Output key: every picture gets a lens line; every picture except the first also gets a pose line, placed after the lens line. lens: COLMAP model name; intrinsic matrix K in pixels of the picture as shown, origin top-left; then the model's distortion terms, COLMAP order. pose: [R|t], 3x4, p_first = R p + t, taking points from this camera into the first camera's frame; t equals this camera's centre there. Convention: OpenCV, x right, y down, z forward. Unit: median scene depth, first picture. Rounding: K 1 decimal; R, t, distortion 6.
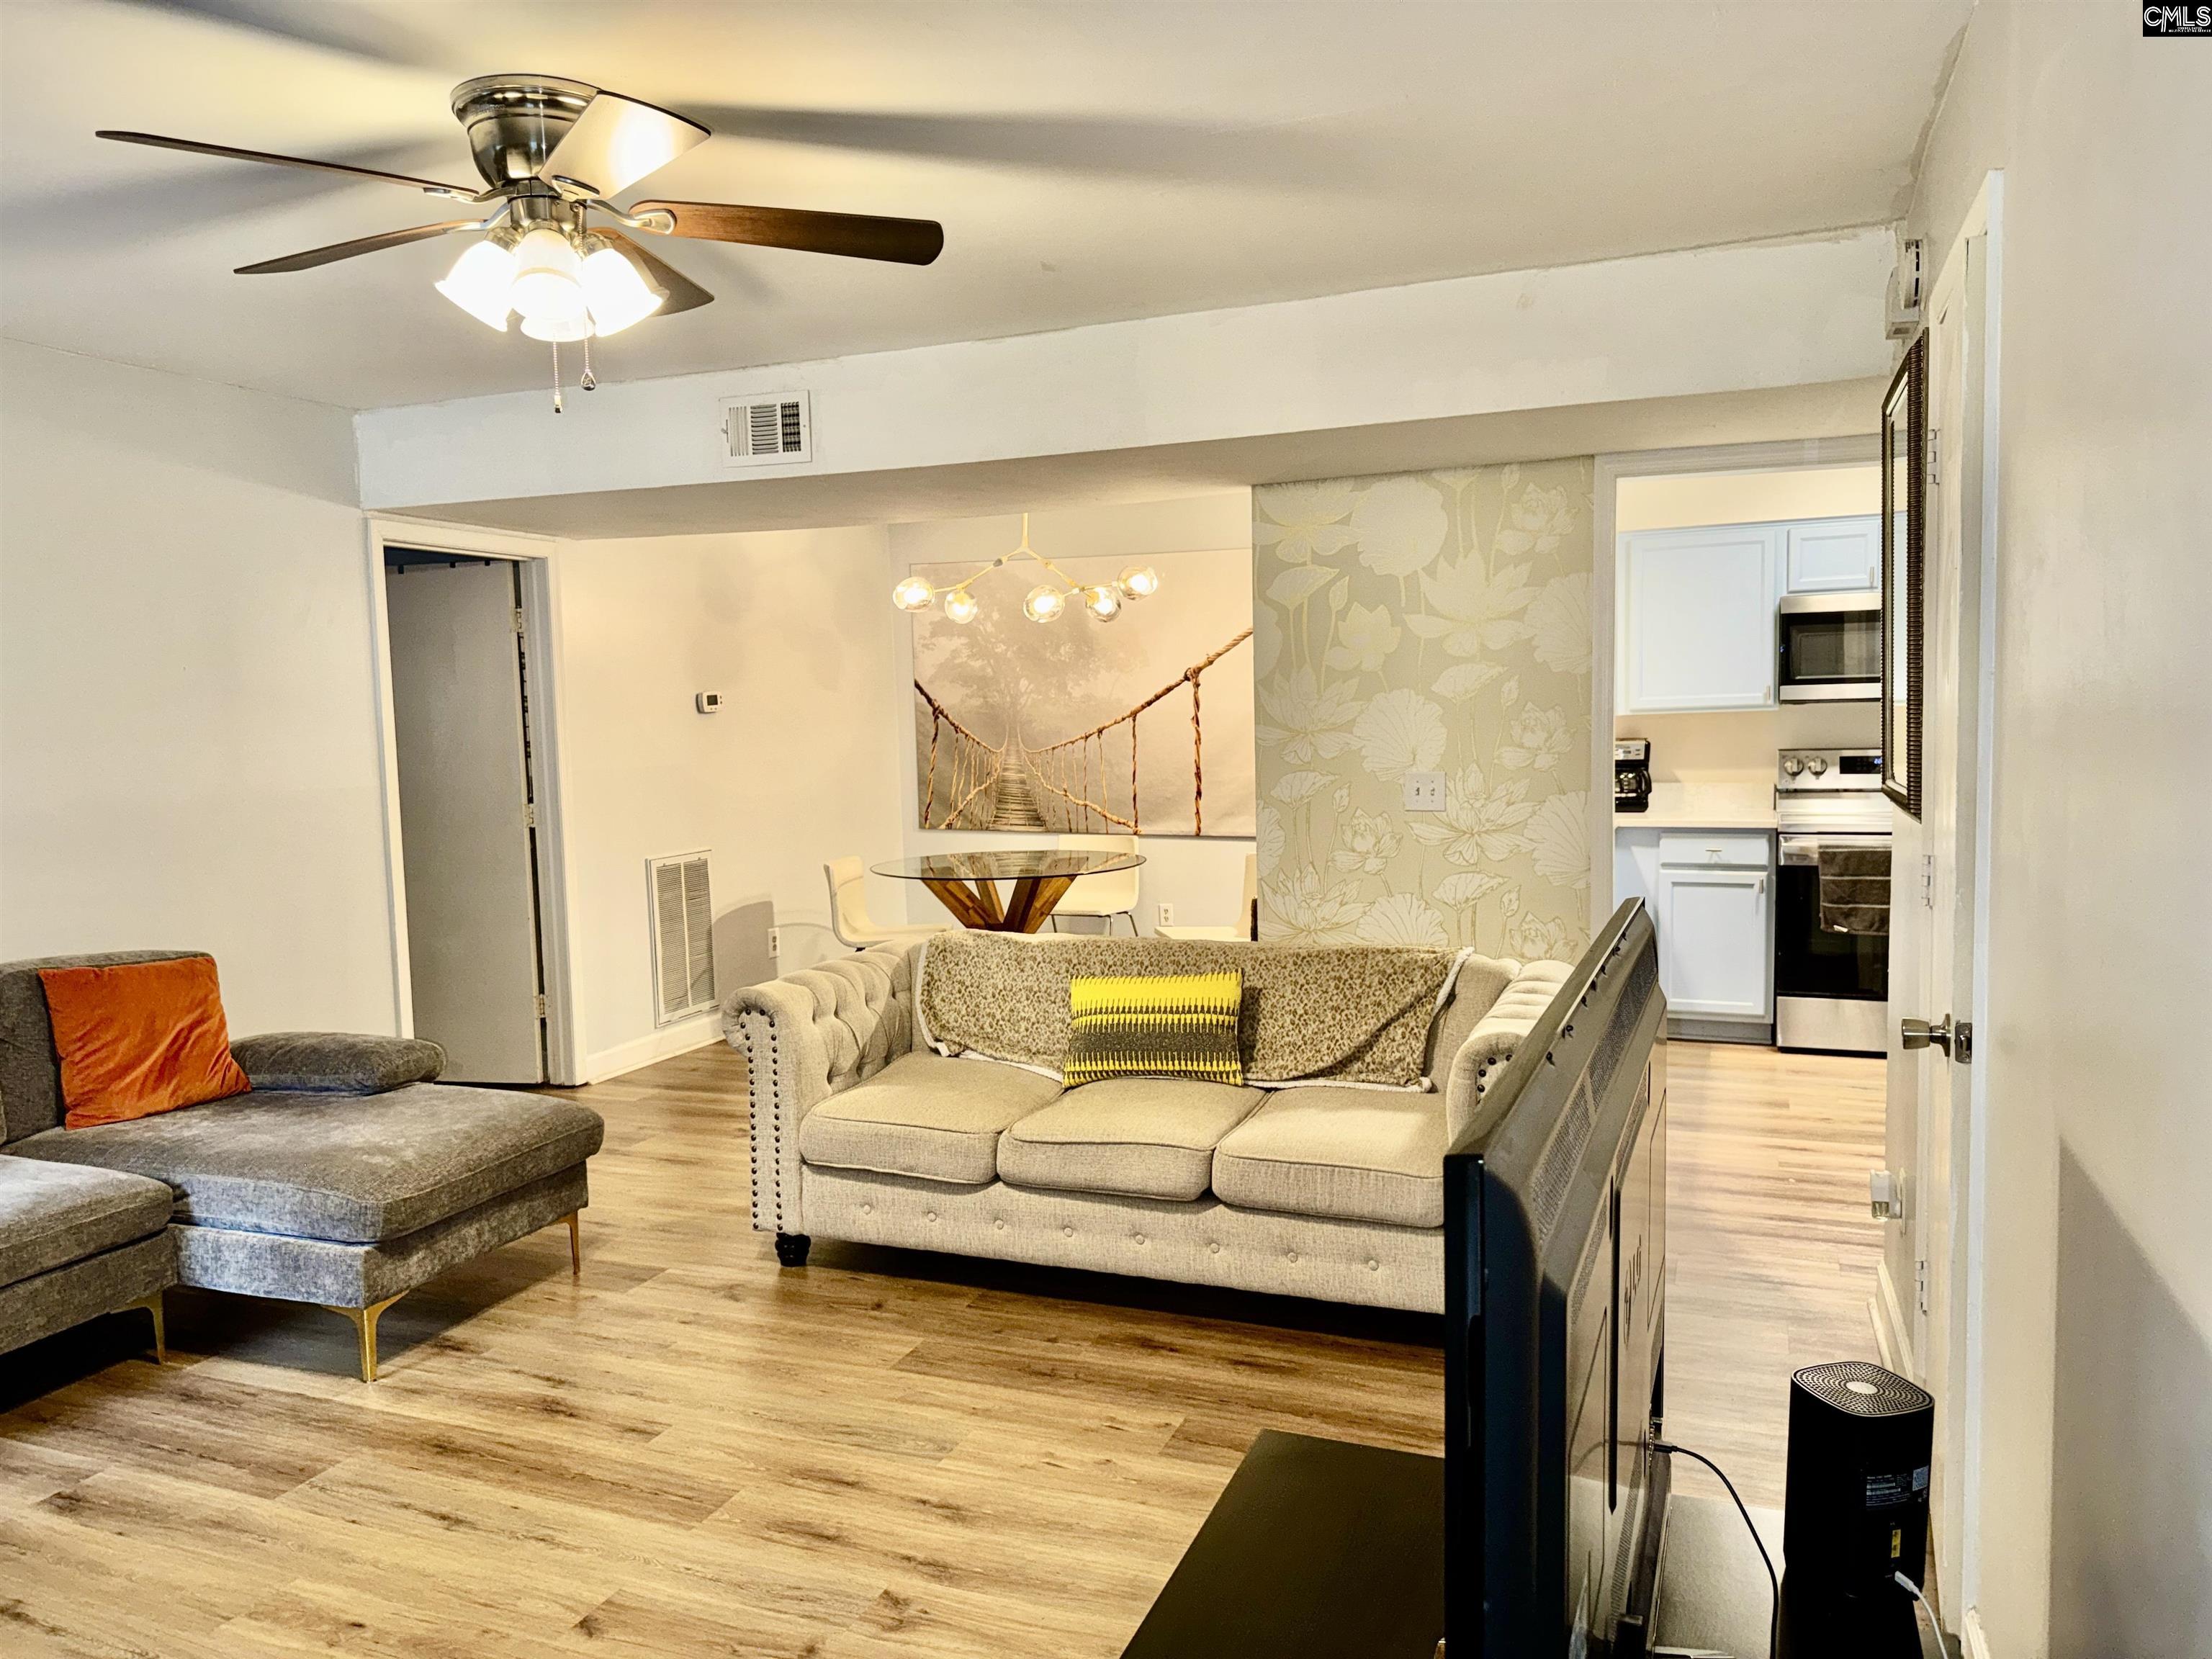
lens RADIAL K [[1557.1, 0, 1097.1], [0, 1557.1, 831.4], [0, 0, 1]] dist [0.051455, -0.067254]
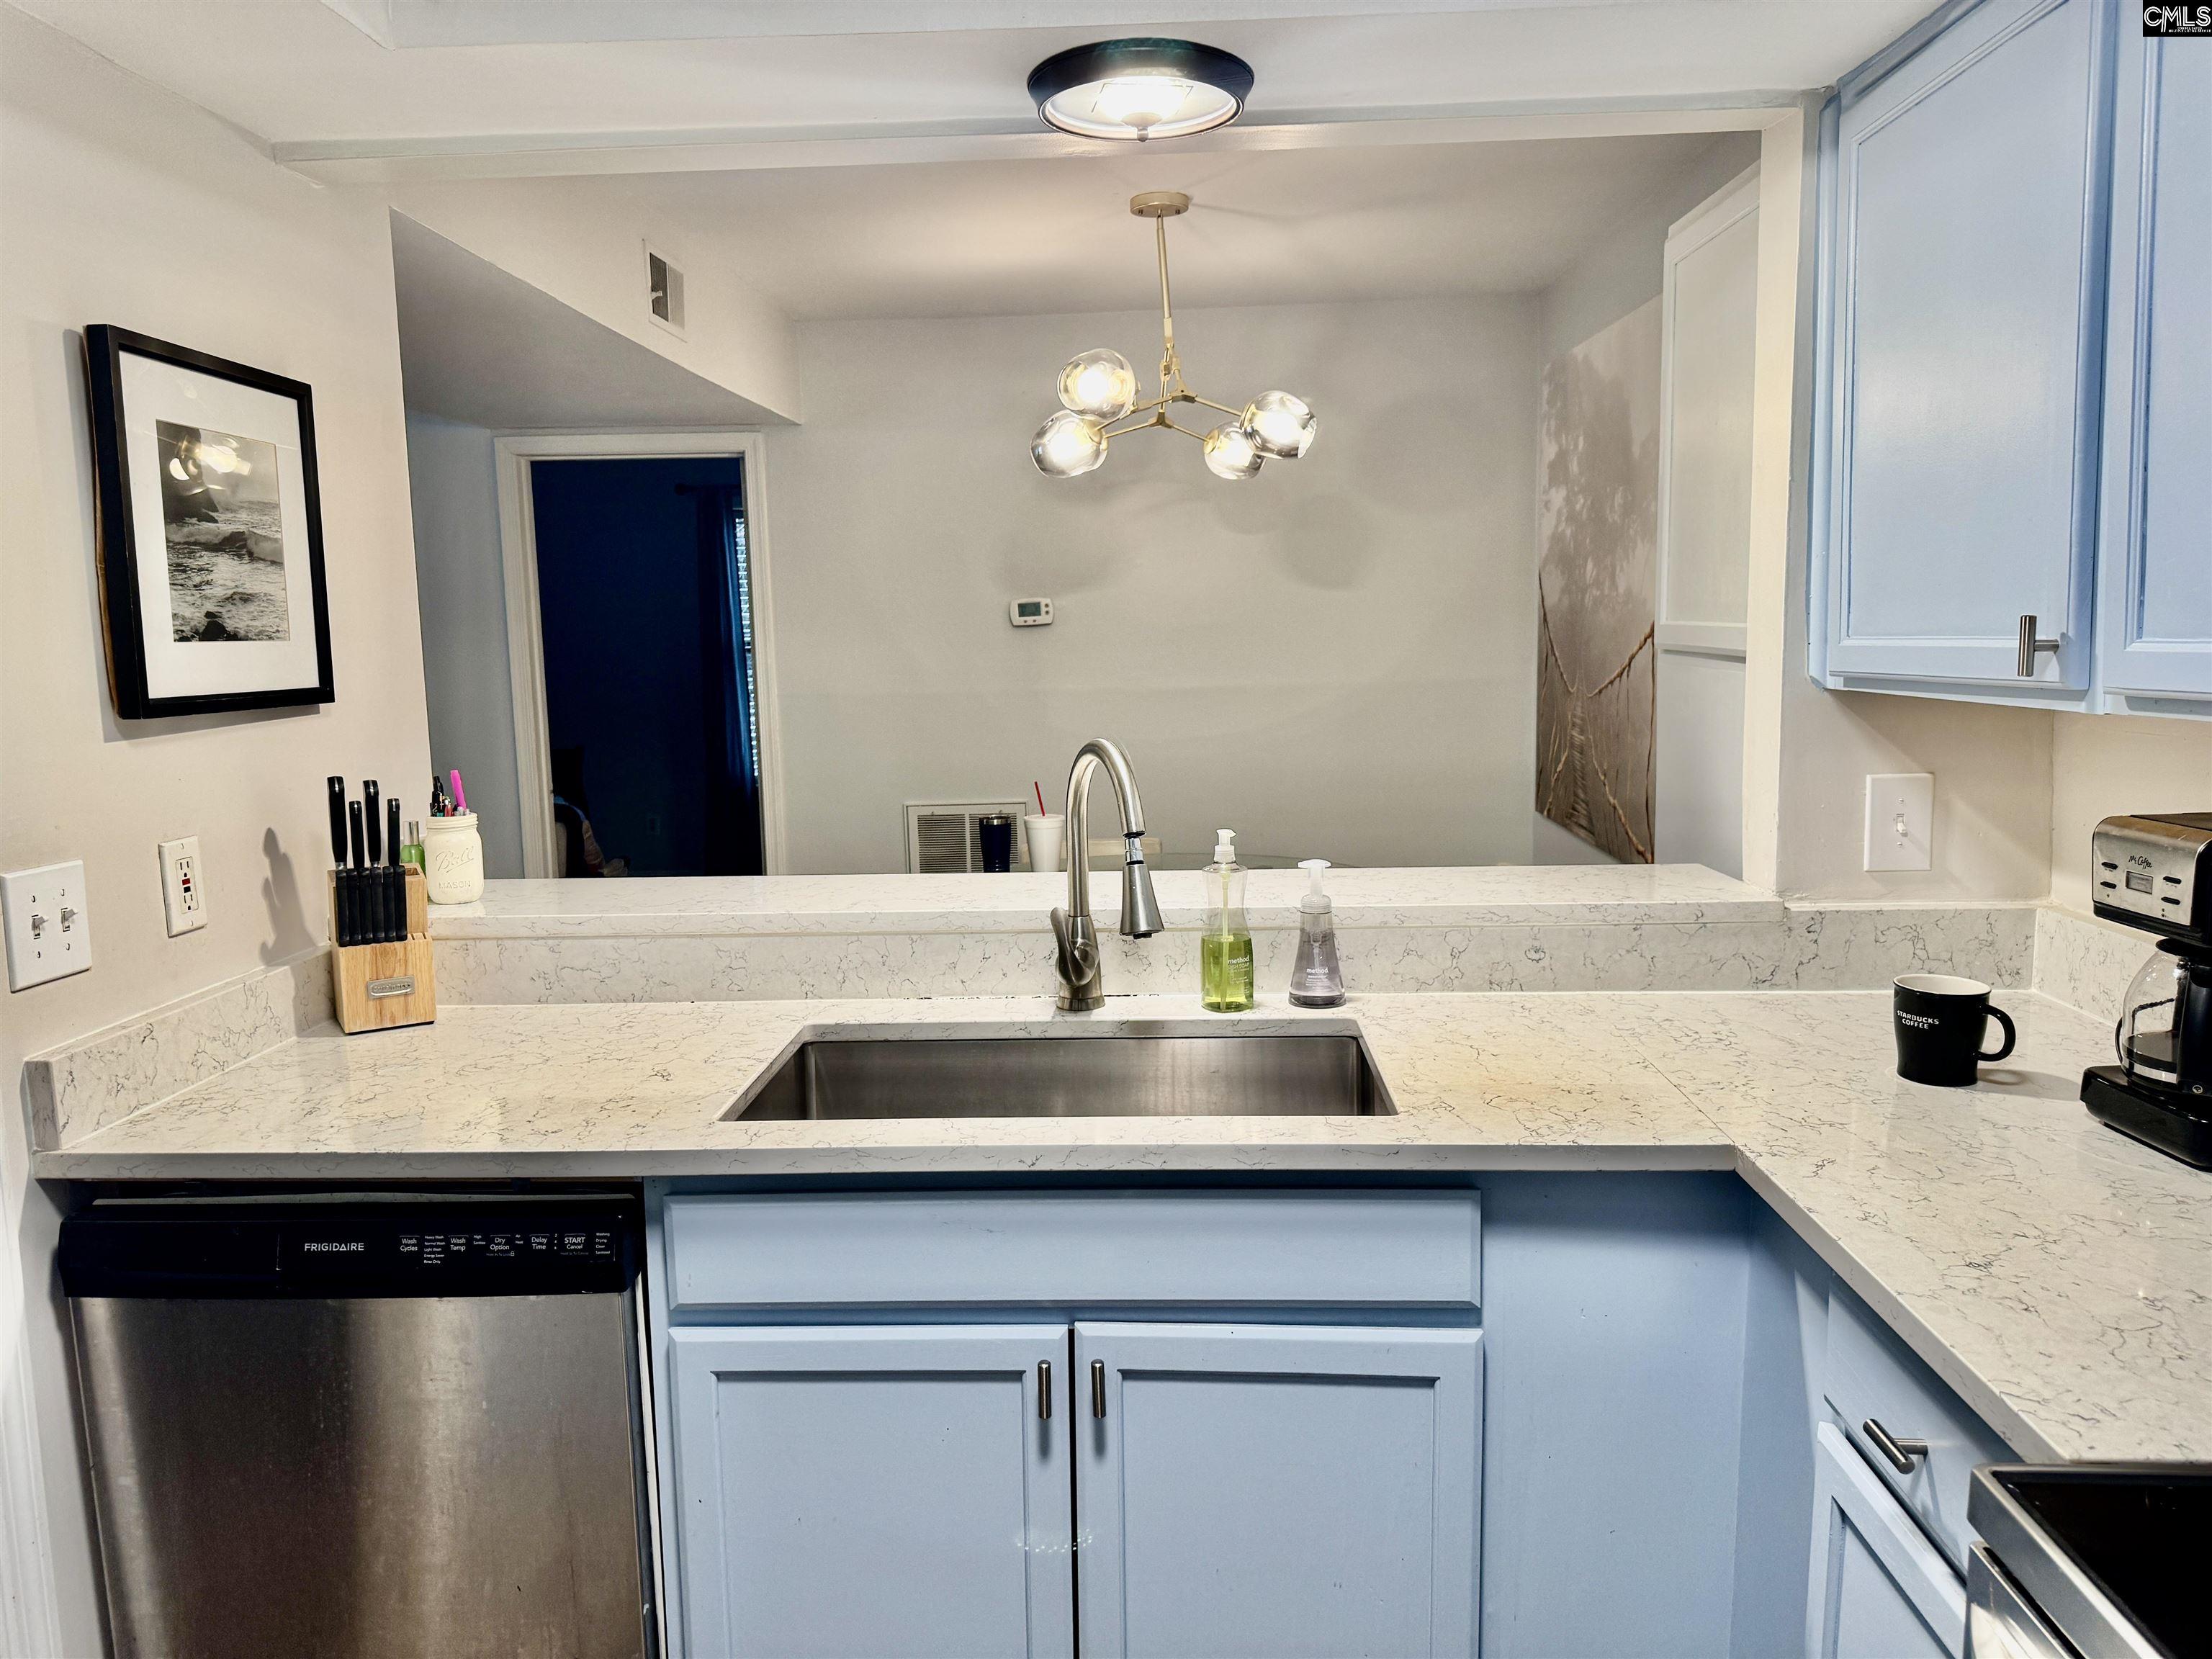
lens RADIAL K [[1557.1, 0, 1090.9], [0, 1557.1, 814.1], [0, 0, 1]] dist [0.051455, -0.067254]
pose [[0.337655, 0.131498, -0.932039, 0.752949], [-0.059902, 0.991188, 0.118142, -0.117979], [0.939362, 0.015939, 0.342557, 1.194098]]
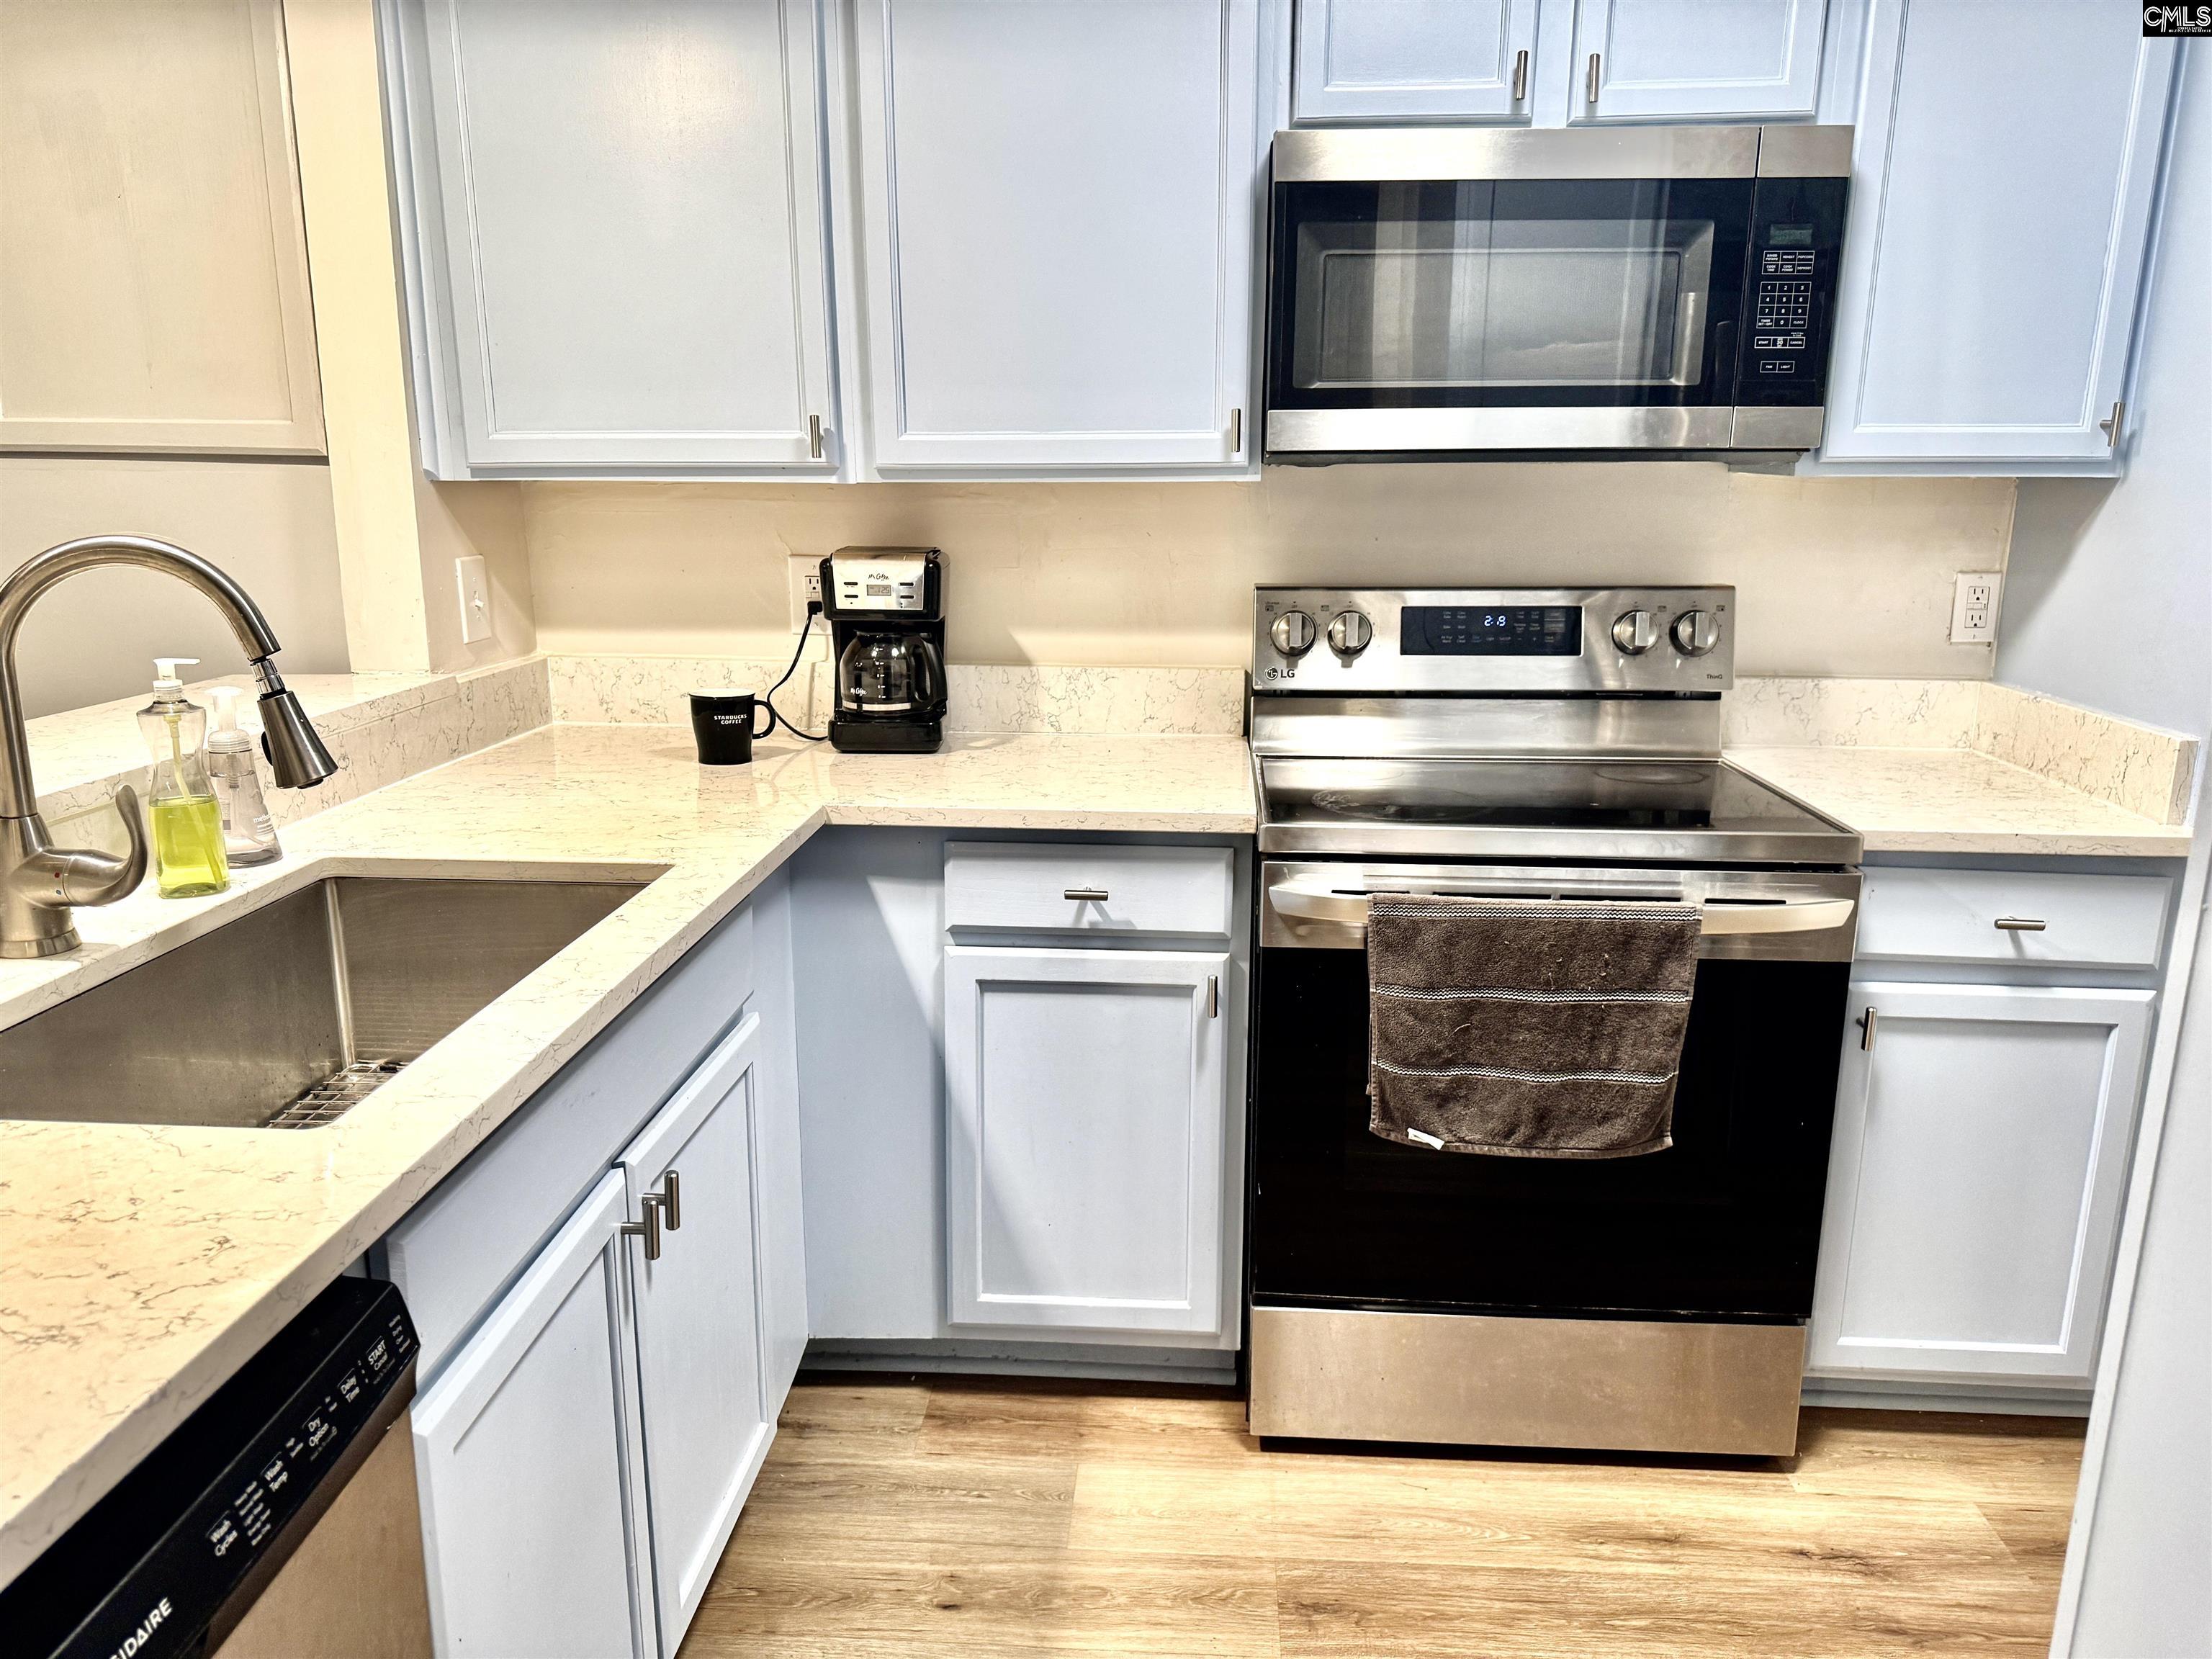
lens RADIAL K [[1557.1, 0, 1116.5], [0, 1557.1, 819.4], [0, 0, 1]] dist [0.051455, -0.067254]
pose [[0.945197, -0.046332, 0.323196, 0.416408], [-0.000539, 0.989658, 0.143449, -0.075595], [-0.326499, -0.135762, 0.935397, 0.978124]]
